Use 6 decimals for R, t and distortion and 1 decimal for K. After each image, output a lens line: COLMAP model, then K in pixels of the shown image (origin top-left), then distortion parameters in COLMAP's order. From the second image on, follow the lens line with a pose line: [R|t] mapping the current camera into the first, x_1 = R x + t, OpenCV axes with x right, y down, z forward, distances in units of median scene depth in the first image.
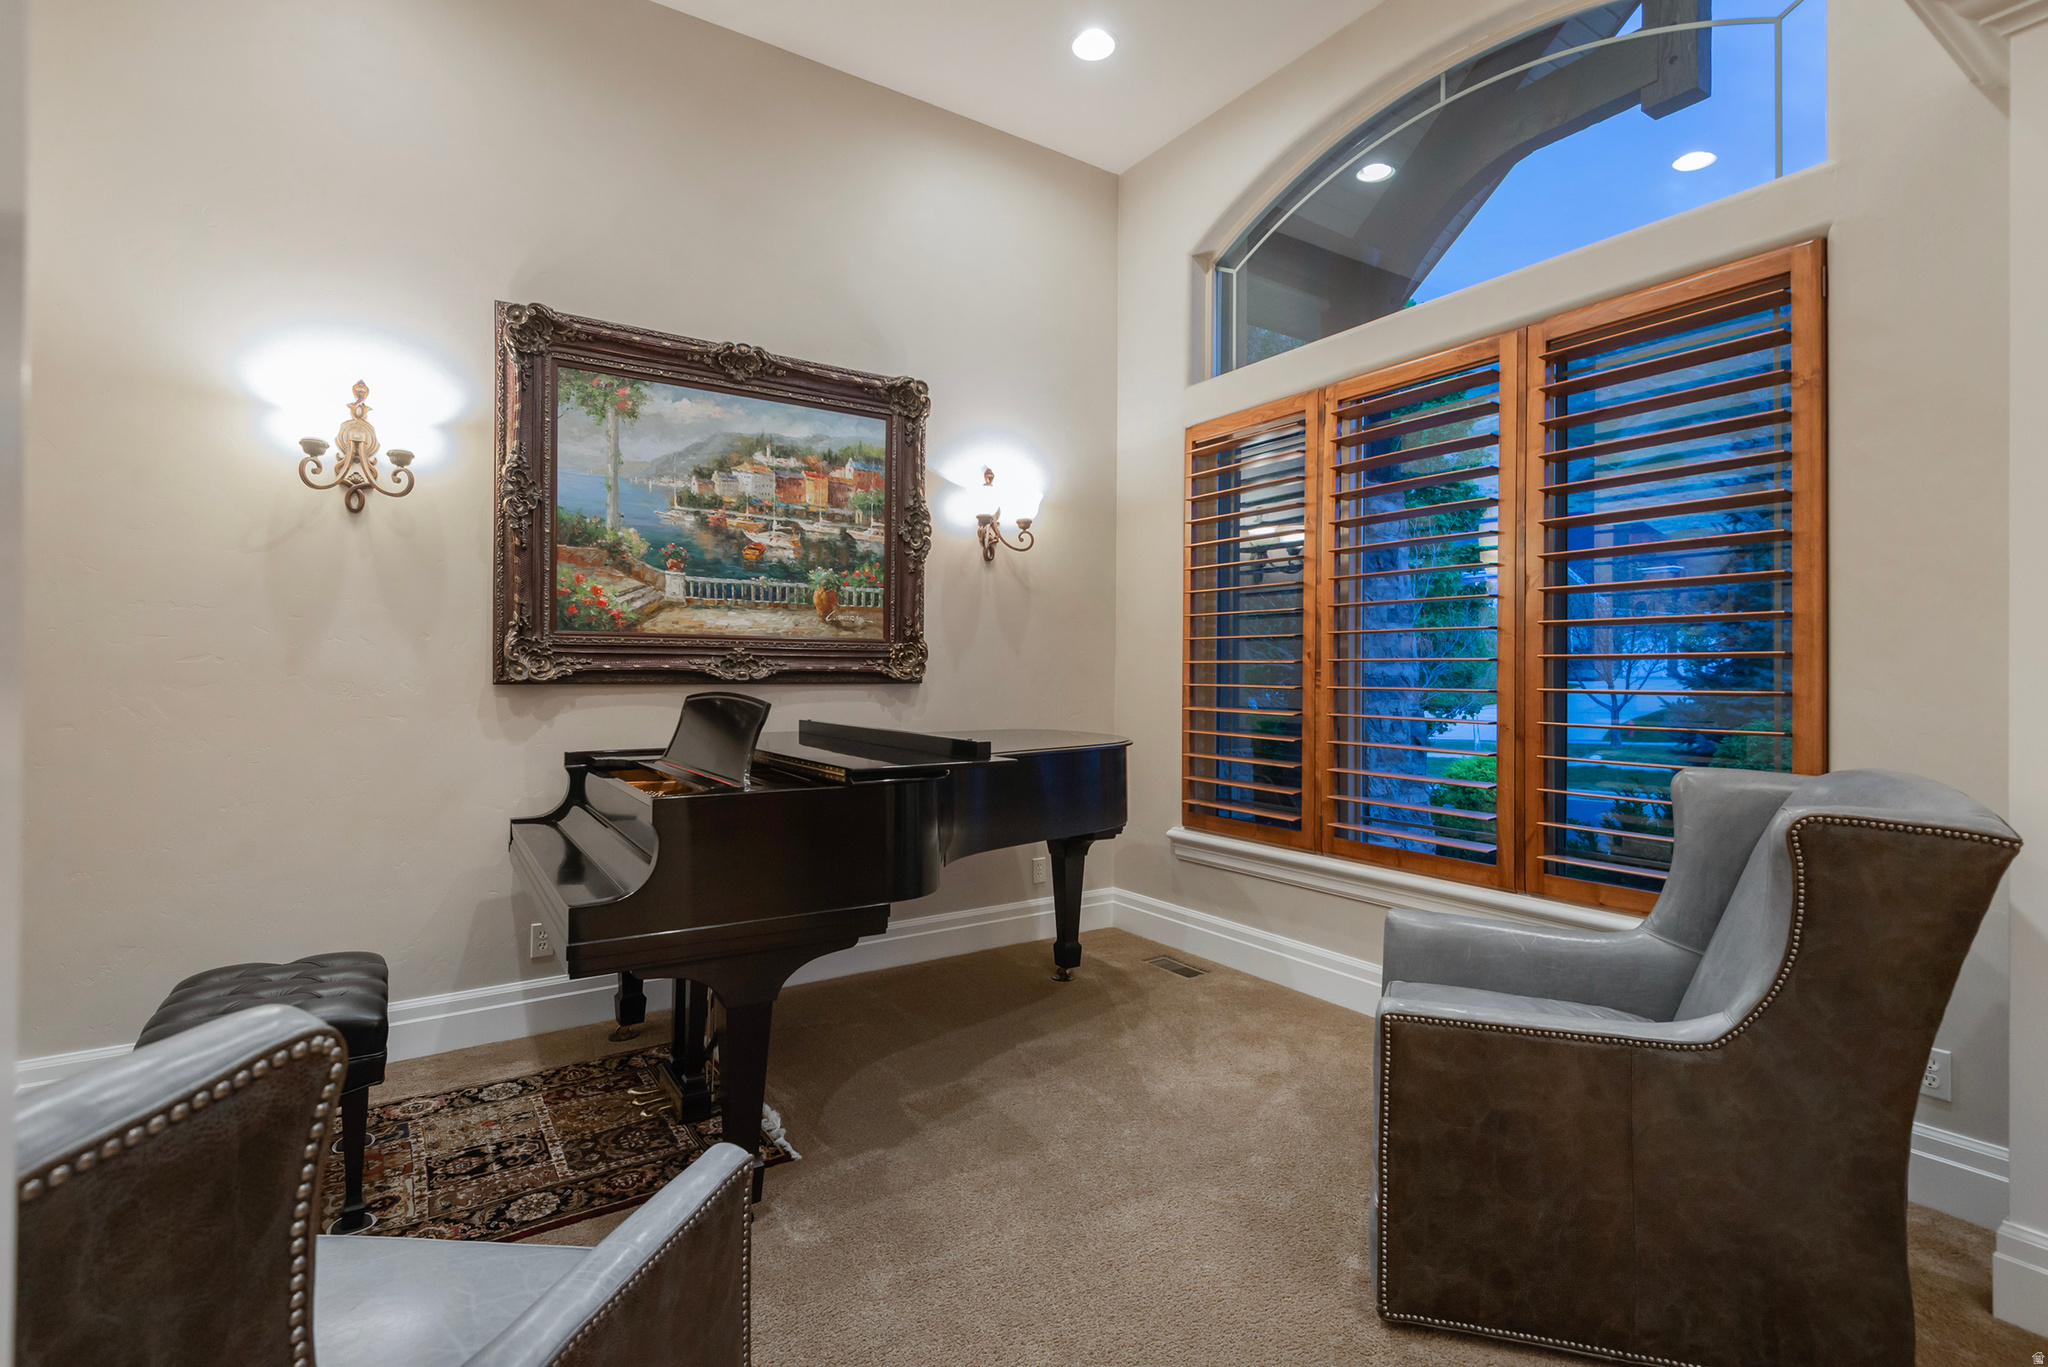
lens RADIAL K [[968.1, 0, 989.3], [0, 968.1, 659.8], [0, 0, 1]] dist [0.031226, -0.025755]
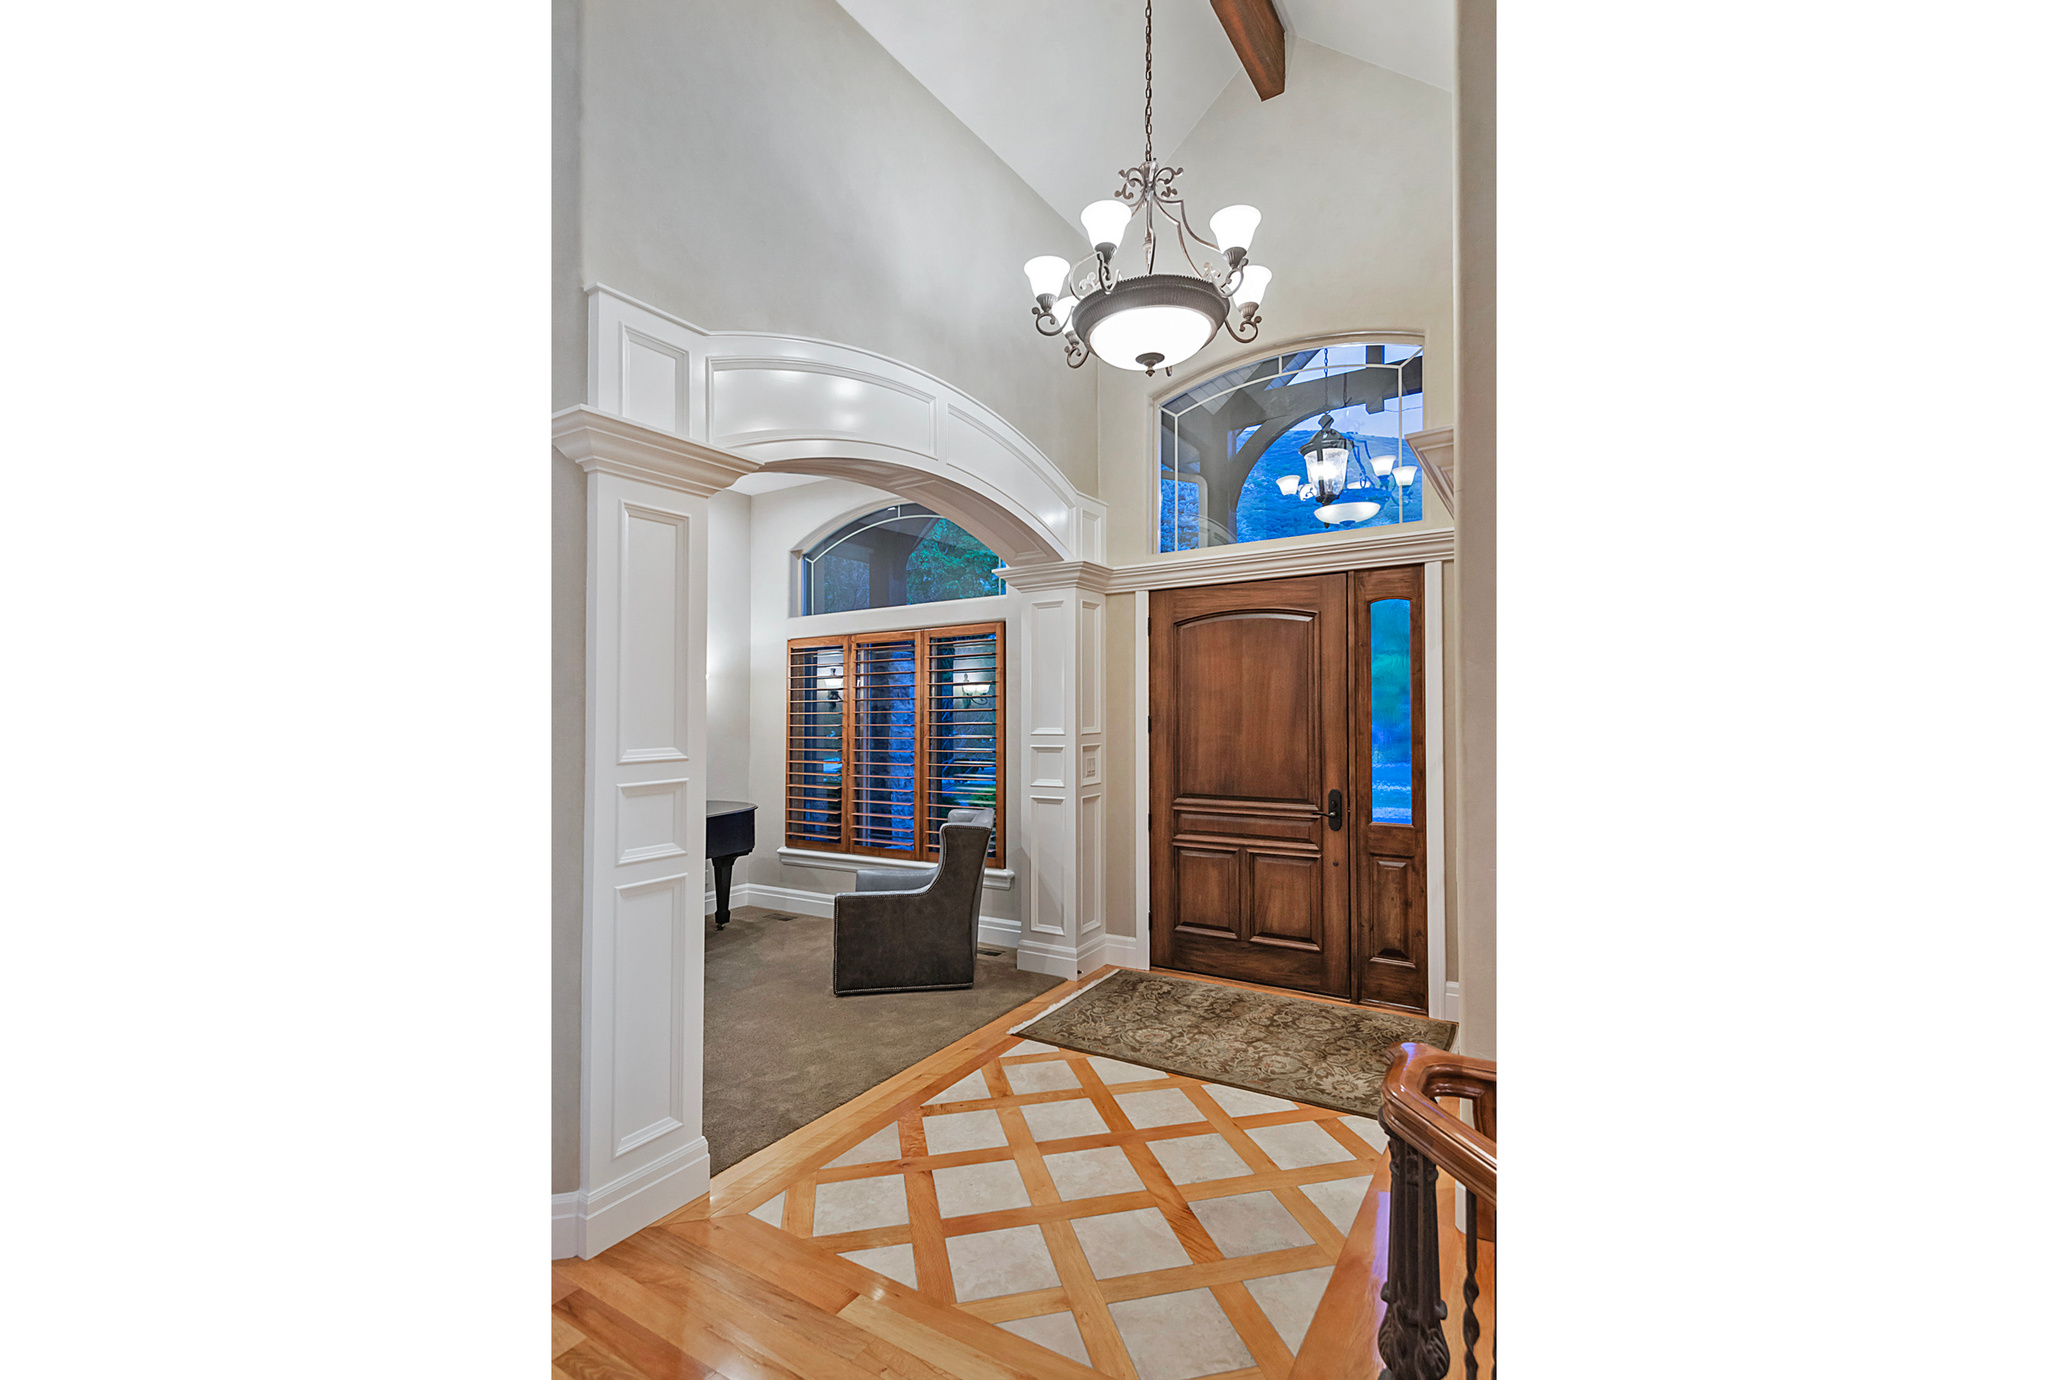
lens RADIAL K [[872.8, 0, 1024.2], [0, 872.8, 682.5], [0, 0, 1]] dist [0.026622, -0.000118]
pose [[0.908746, 0.005301, 0.417316, -0.111175], [0.005051, 0.999706, -0.023697, -0.127044], [-0.417319, 0.023643, 0.908453, -0.899646]]
